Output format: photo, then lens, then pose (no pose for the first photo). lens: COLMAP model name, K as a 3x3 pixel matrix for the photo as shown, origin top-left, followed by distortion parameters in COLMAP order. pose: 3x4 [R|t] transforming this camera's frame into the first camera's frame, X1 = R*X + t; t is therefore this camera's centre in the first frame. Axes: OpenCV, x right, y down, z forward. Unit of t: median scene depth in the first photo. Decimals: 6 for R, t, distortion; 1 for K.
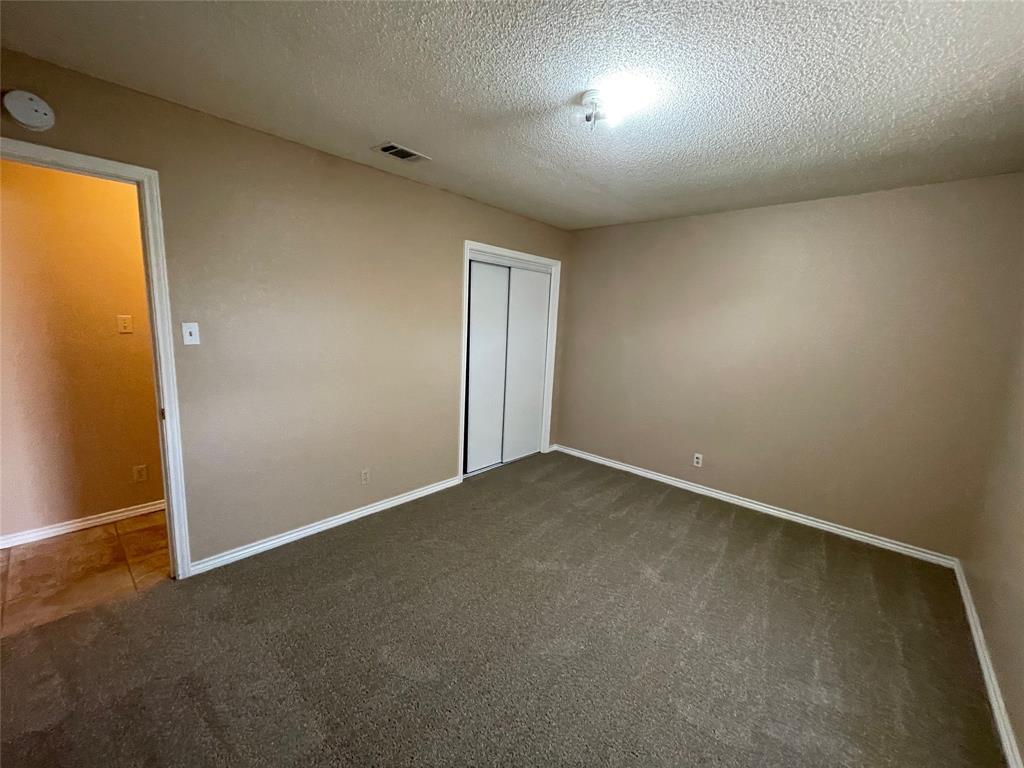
lens RADIAL K [[413.9, 0, 509.5], [0, 413.9, 384.0], [0, 0, 1]] dist [0.001002, -0.000965]
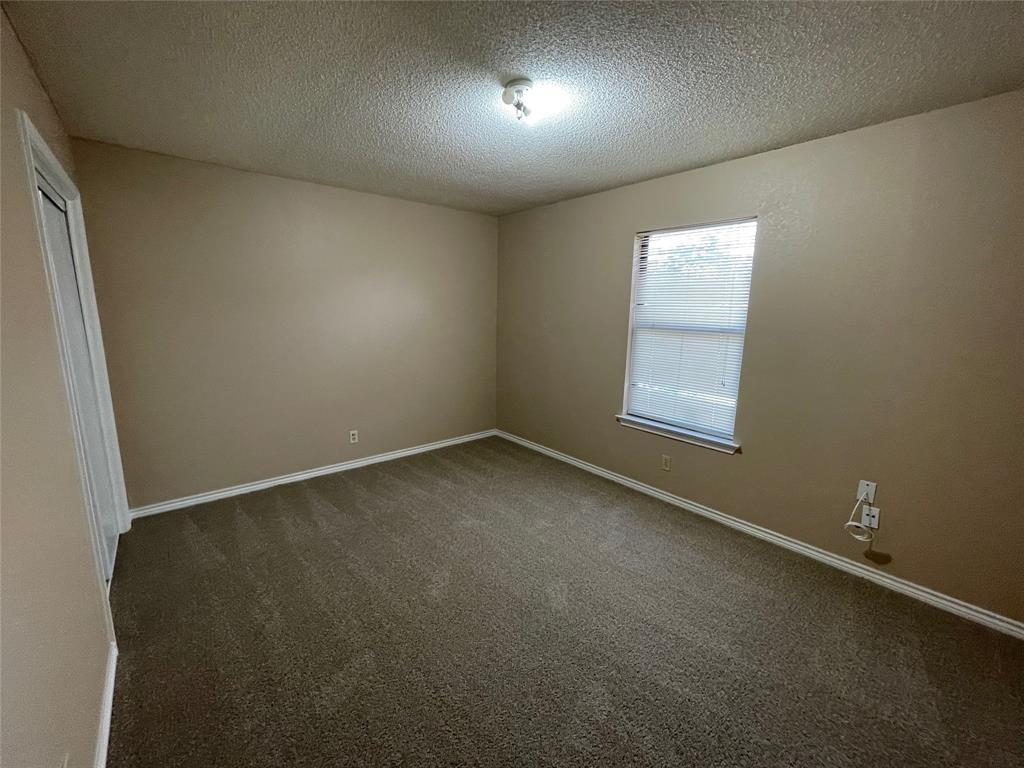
lens RADIAL K [[413.9, 0, 509.5], [0, 413.9, 384.0], [0, 0, 1]] dist [0.001002, -0.000965]
pose [[0.136775, -0.216399, 0.966677, -0.485561], [0.145909, 0.969605, 0.196410, -0.092363], [-0.979798, 0.114183, 0.164192, 0.482073]]
